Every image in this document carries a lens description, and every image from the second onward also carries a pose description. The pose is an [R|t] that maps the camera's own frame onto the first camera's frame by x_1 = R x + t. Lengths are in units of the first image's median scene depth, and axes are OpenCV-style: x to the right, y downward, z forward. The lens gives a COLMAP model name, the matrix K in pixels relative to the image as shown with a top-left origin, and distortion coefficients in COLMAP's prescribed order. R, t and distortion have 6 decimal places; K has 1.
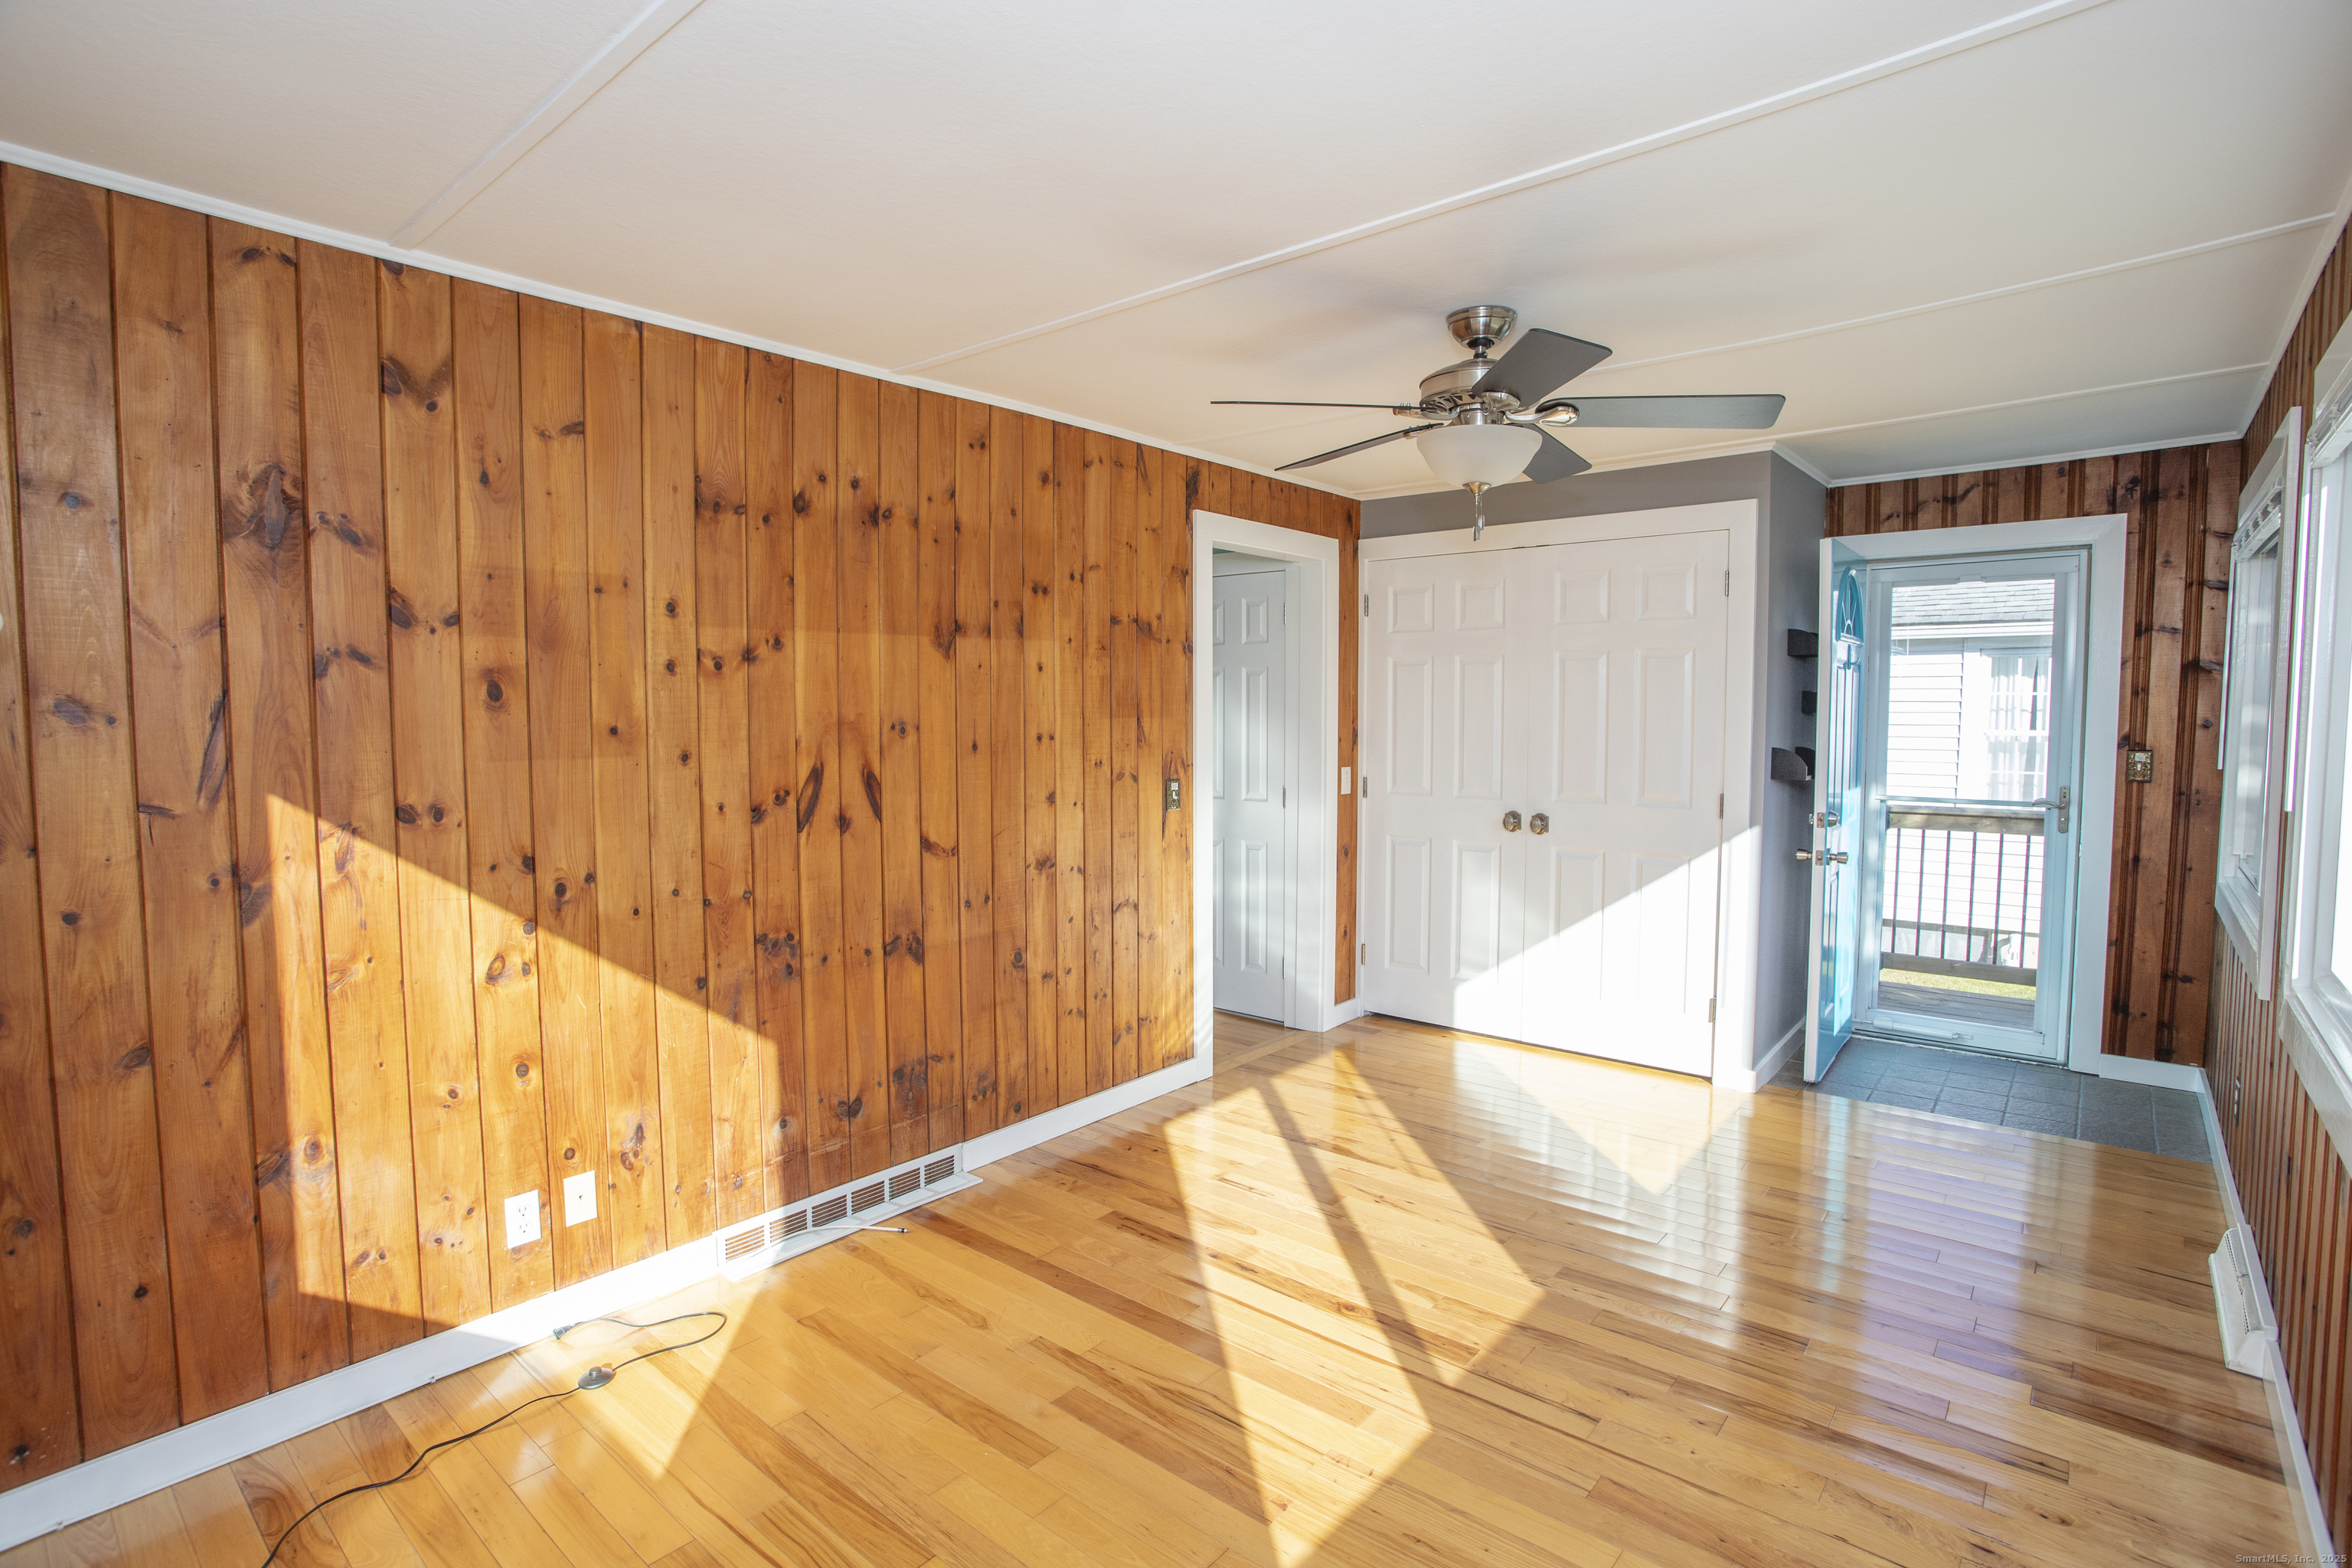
lens RADIAL K [[1140.1, 0, 1165.2], [0, 1140.1, 778.0], [0, 0, 1]] dist [-0.074499, 0.028922]
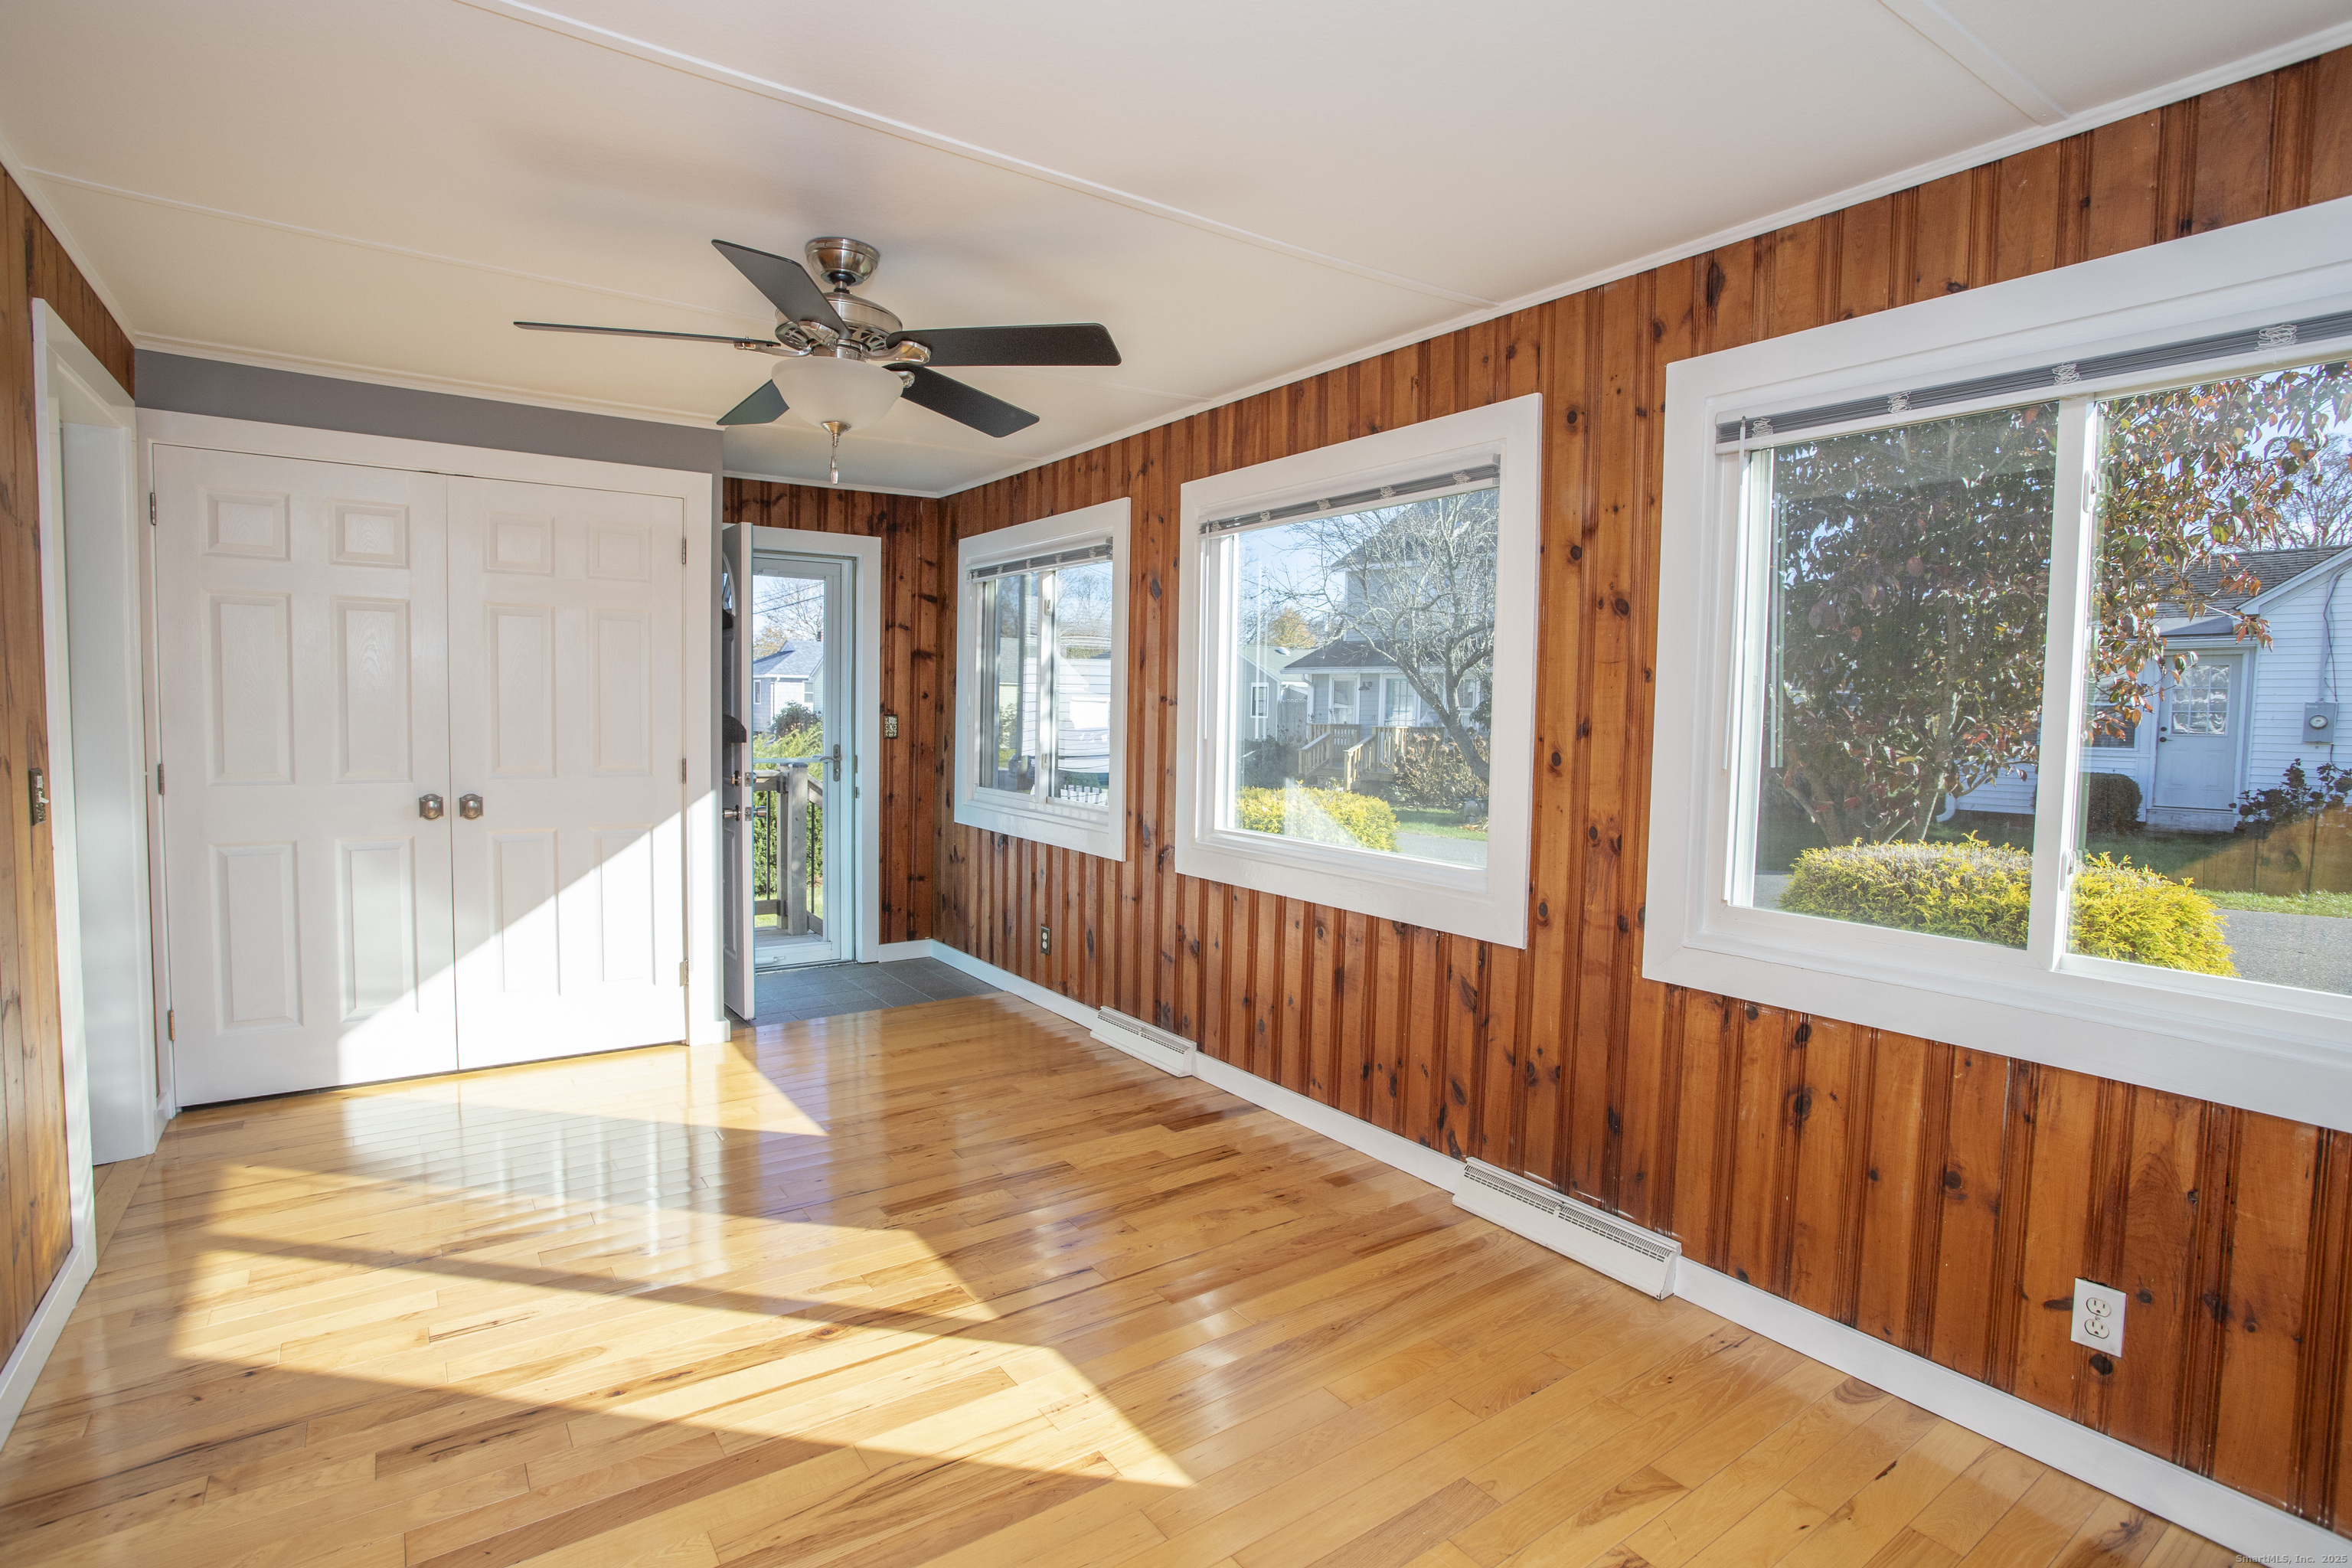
lens RADIAL K [[1140.1, 0, 1165.2], [0, 1140.1, 778.0], [0, 0, 1]] dist [-0.074499, 0.028922]
pose [[0.242558, -0.052655, 0.968707, -0.500540], [0.042598, 0.998141, 0.043588, 0.007174], [-0.969201, 0.030692, 0.244350, 0.426451]]
